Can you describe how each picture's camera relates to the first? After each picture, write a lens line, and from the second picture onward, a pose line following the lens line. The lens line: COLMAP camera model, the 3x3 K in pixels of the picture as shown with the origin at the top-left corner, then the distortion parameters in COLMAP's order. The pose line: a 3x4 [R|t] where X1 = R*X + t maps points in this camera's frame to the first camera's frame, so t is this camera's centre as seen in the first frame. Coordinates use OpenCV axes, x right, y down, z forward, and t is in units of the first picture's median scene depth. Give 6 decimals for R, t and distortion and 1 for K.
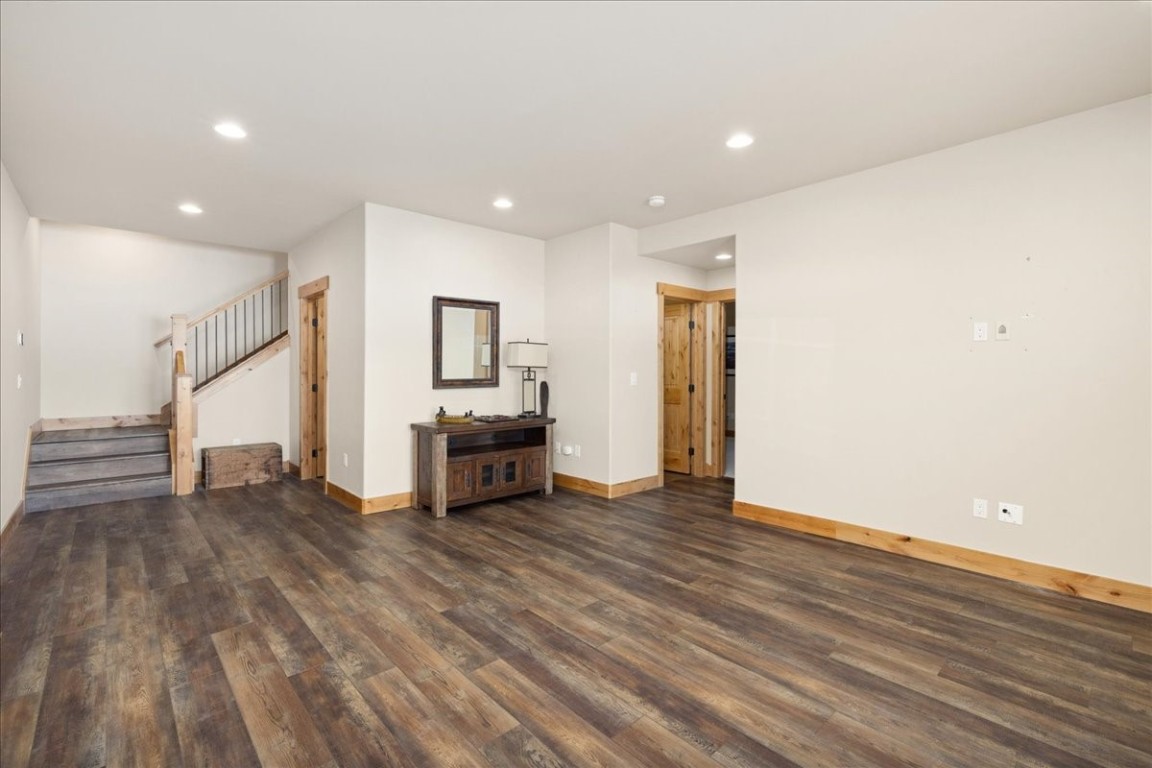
lens RADIAL K [[497.8, 0, 576.3], [0, 497.8, 378.9], [0, 0, 1]] dist [-0.000919, -0.000054]
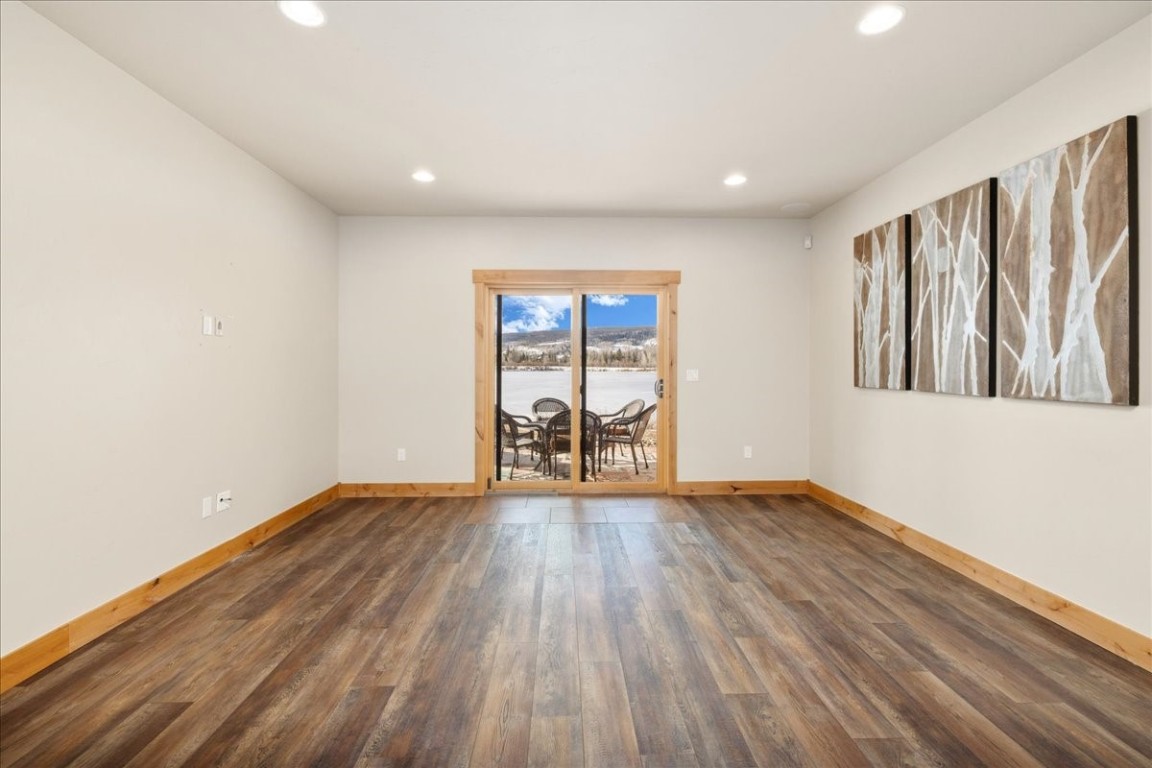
lens RADIAL K [[497.8, 0, 577.3], [0, 497.8, 372.9], [0, 0, 1]] dist [-0.000919, -0.000054]
pose [[-0.752511, -0.009902, 0.658505, -0.459699], [0.009559, 0.999617, 0.025954, -0.023858], [-0.658510, 0.025825, -0.752129, 1.569289]]
